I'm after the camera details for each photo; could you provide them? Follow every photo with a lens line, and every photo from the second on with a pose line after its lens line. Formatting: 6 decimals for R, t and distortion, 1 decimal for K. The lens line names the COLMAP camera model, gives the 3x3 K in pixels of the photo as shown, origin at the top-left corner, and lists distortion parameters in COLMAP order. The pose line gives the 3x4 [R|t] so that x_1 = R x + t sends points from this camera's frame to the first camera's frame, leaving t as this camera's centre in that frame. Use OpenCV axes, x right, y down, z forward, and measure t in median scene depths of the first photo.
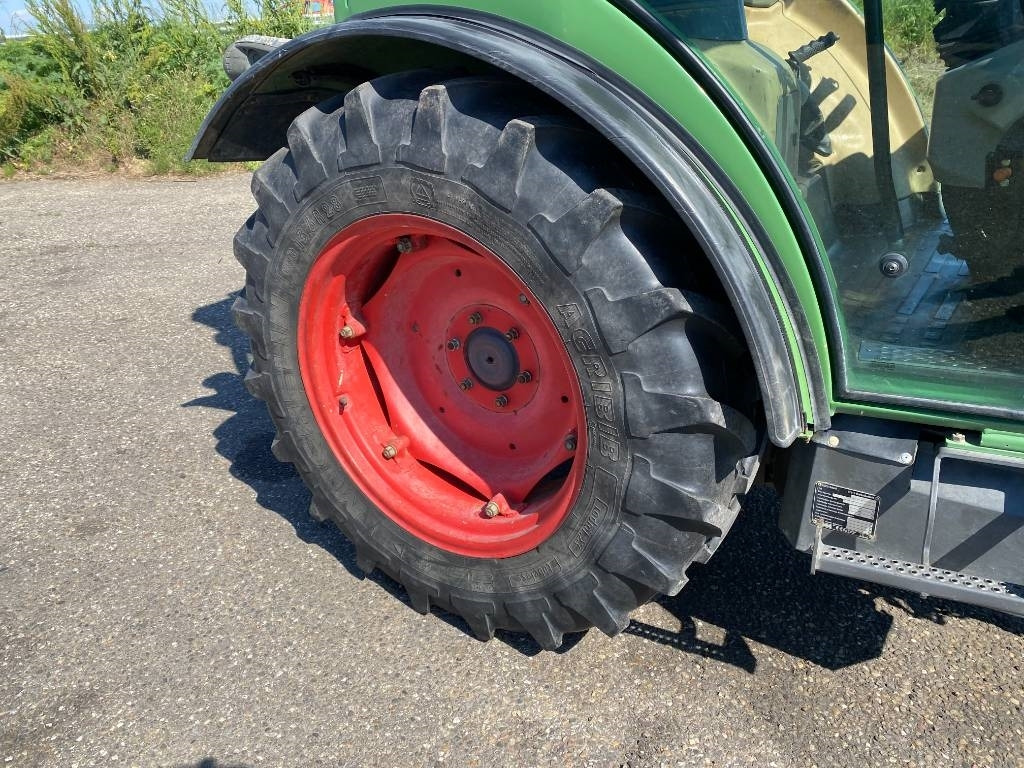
lens RADIAL K [[780.7, 0, 513.5], [0, 780.7, 376.8], [0, 0, 1]] dist [0.060414, -0.096327]
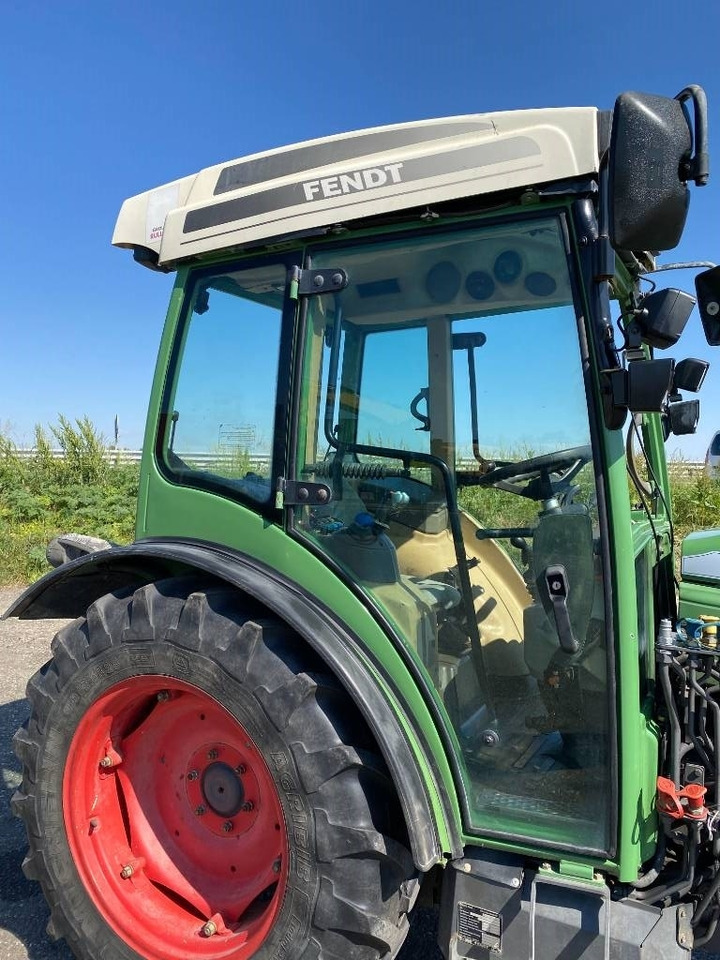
lens RADIAL K [[753.2, 0, 360.0], [0, 753.2, 480.0], [0, 0, 1]] dist [0.007625, -0.004296]
pose [[0.992391, 0.071438, 0.100287, 0.042798], [-0.027810, 0.923480, -0.382637, -0.030657], [-0.119948, 0.376936, 0.918440, -0.401766]]
